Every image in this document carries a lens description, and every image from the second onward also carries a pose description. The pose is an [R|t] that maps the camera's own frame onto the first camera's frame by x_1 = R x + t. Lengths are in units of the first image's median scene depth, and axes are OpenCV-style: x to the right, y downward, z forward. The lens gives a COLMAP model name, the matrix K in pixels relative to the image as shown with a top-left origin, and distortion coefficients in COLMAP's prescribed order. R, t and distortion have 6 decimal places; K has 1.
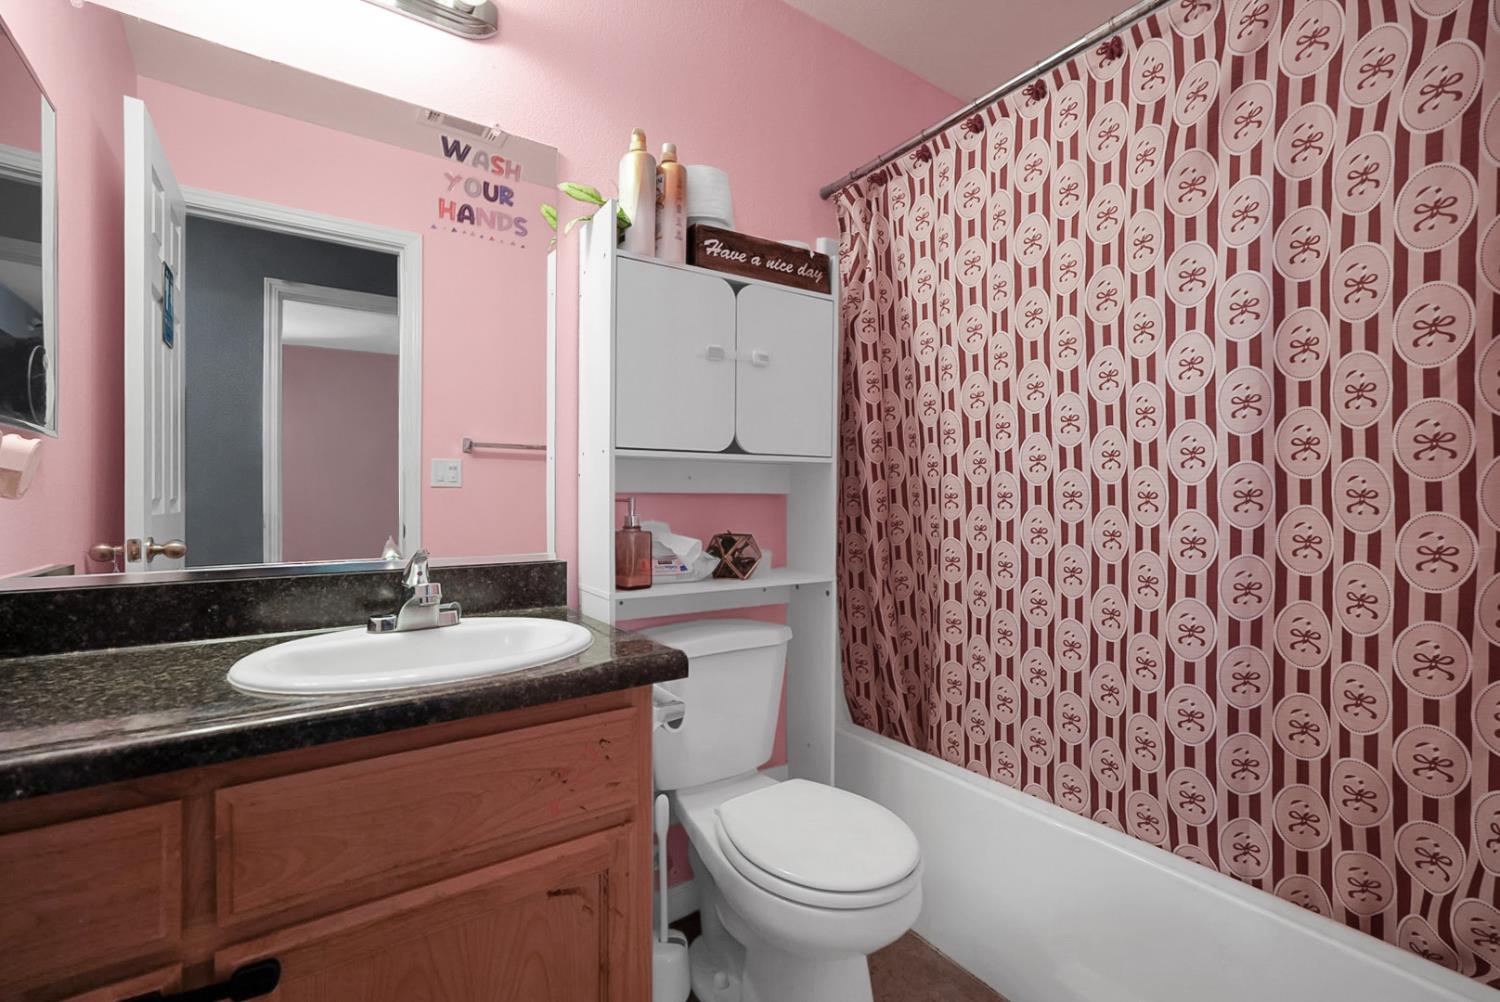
lens RADIAL K [[680.9, 0, 738.3], [0, 680.9, 503.9], [0, 0, 1]] dist [-0.004857, -0.000258]
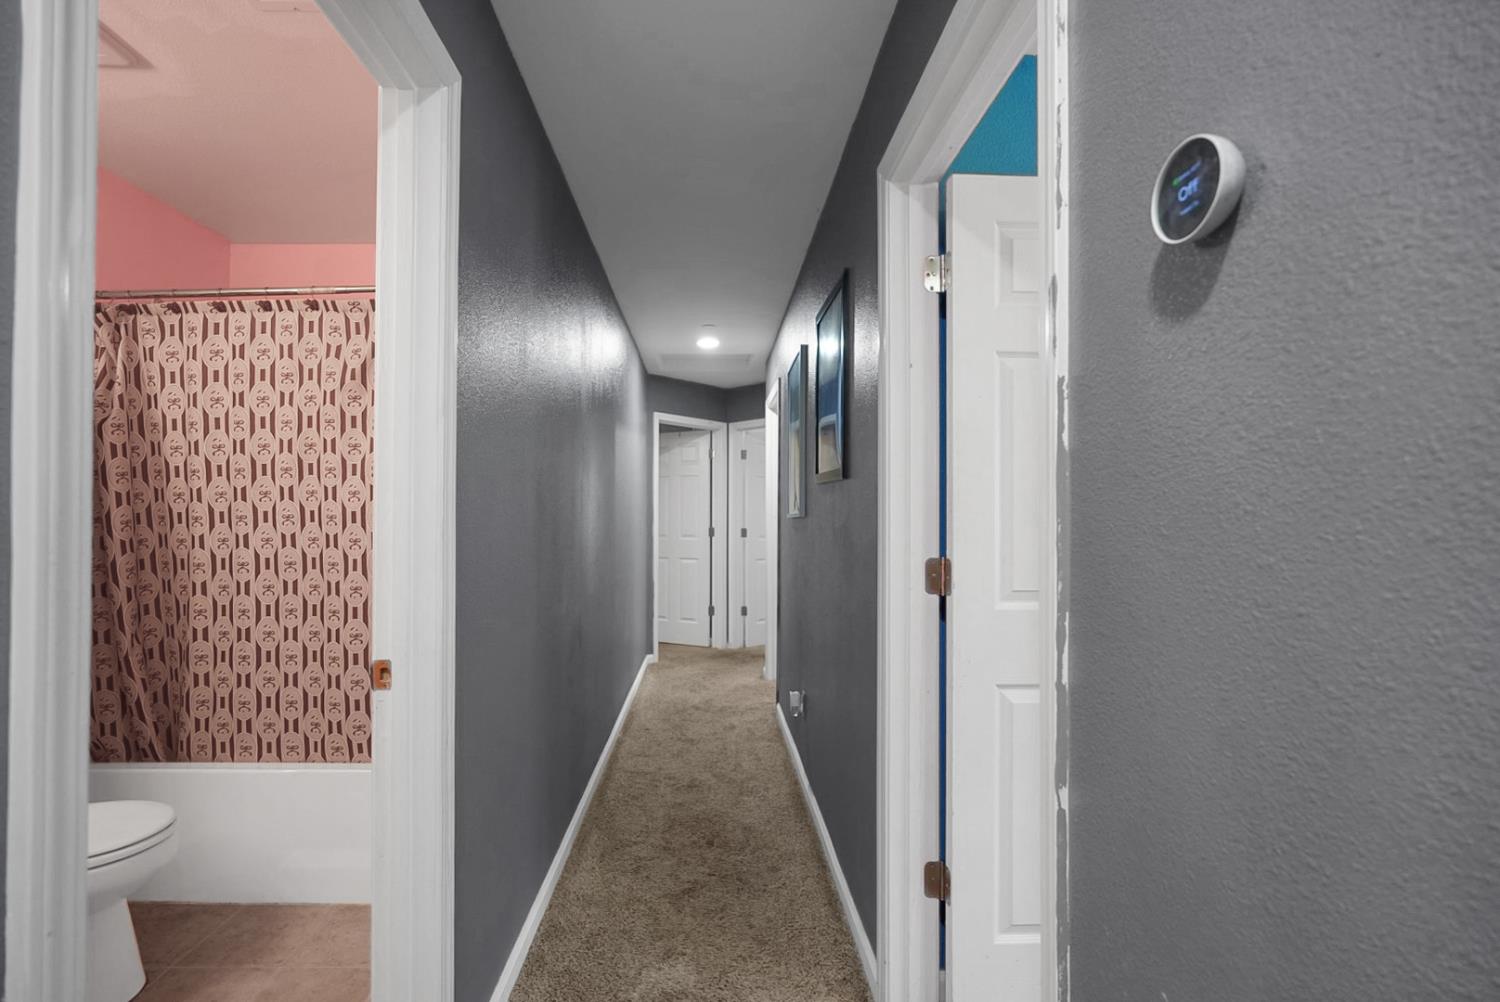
lens RADIAL K [[680.9, 0, 738.3], [0, 680.9, 503.9], [0, 0, 1]] dist [-0.004857, -0.000258]
pose [[0.557822, 0.006258, 0.829937, -0.208238], [0.018155, 0.999640, -0.019740, -0.084134], [-0.829762, 0.026079, 0.557508, -0.640965]]
